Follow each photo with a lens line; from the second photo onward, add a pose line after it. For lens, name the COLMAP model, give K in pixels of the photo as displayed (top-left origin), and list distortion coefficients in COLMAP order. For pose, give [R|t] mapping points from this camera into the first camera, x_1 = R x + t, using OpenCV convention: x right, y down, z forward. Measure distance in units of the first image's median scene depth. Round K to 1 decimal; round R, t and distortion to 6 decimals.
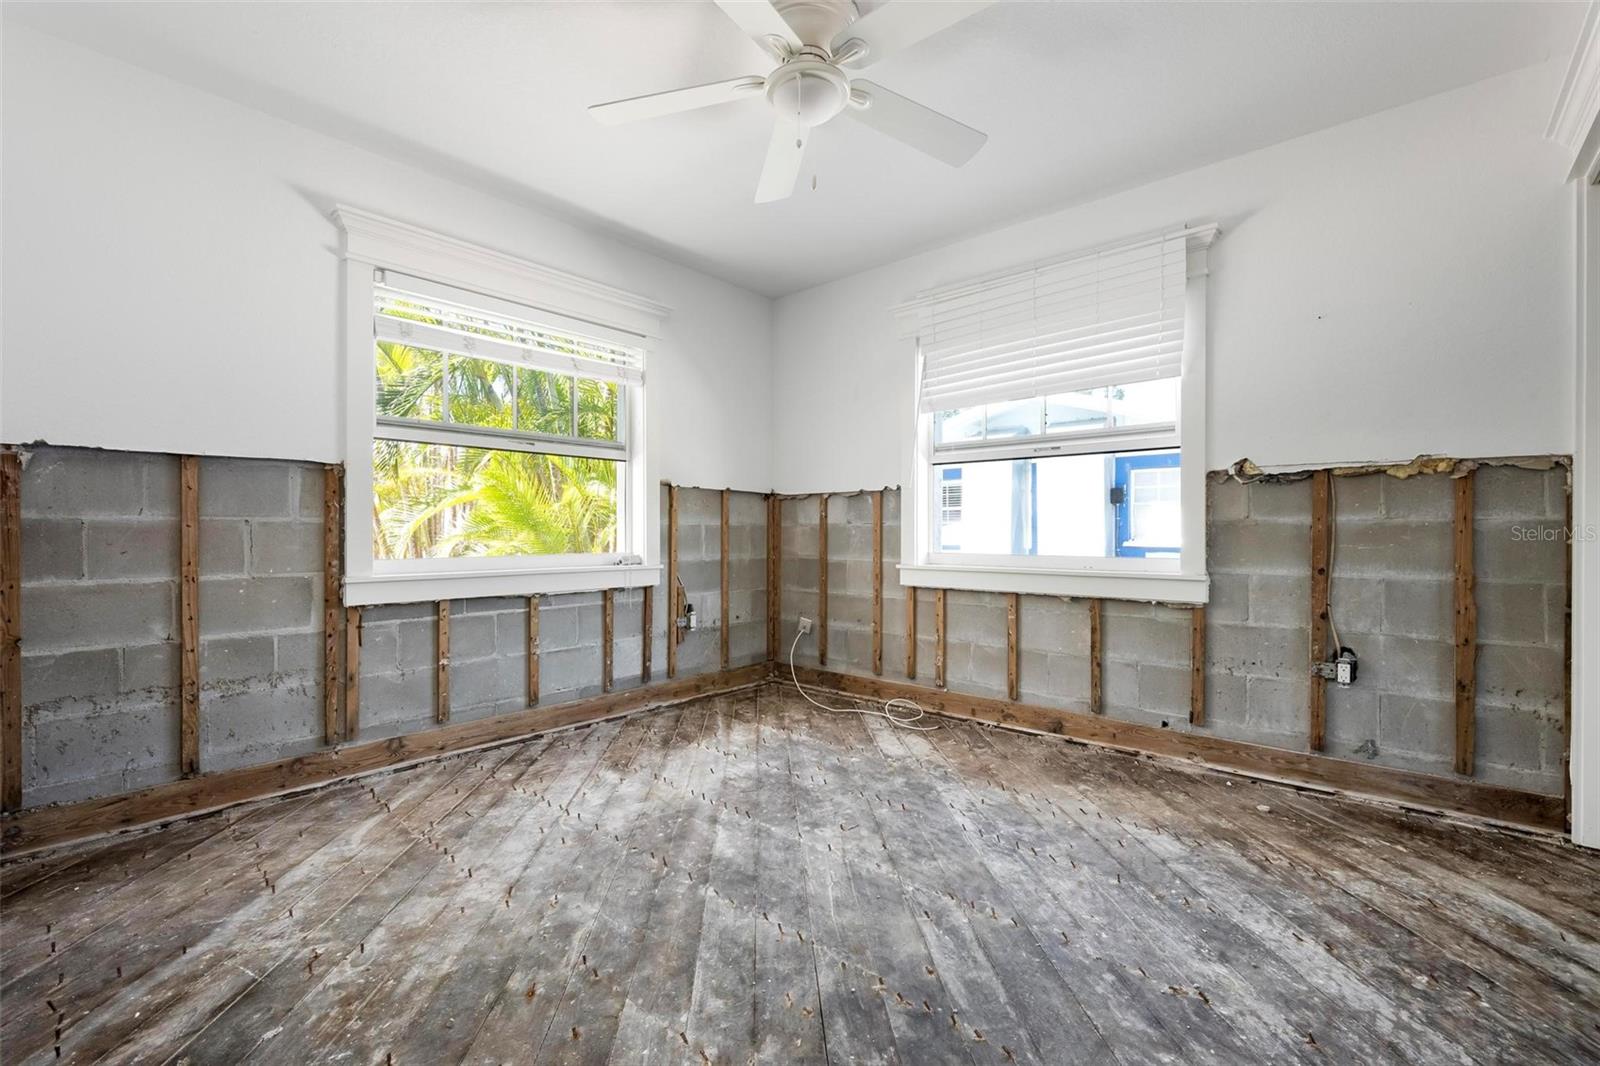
lens RADIAL K [[673.1, 0, 800.0], [0, 673.1, 533.0], [0, 0, 1]] dist [-0.000978, -0.000100]
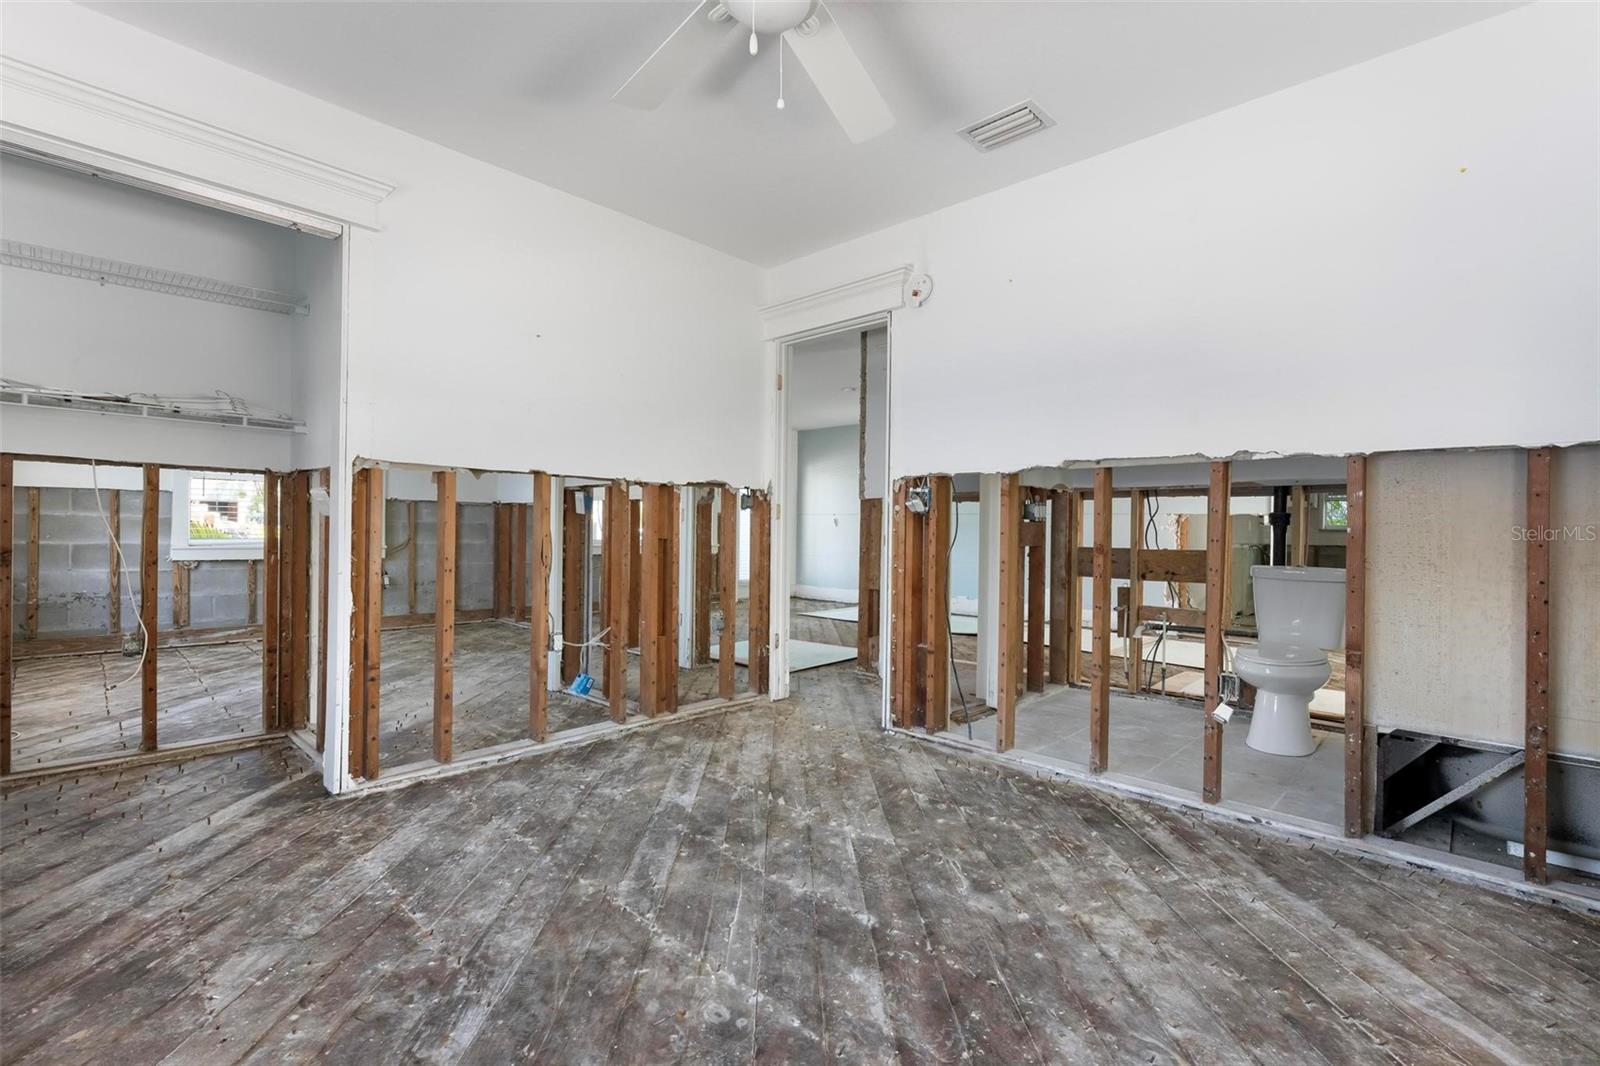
lens RADIAL K [[709.4, 0, 800.0], [0, 709.4, 533.0], [0, 0, 1]] dist [0.000107, -0.000006]
pose [[-0.999201, -0.014495, 0.037244, -0.076880], [-0.014437, 0.999894, 0.001849, -0.002317], [-0.037266, 0.001310, -0.999305, 2.098812]]
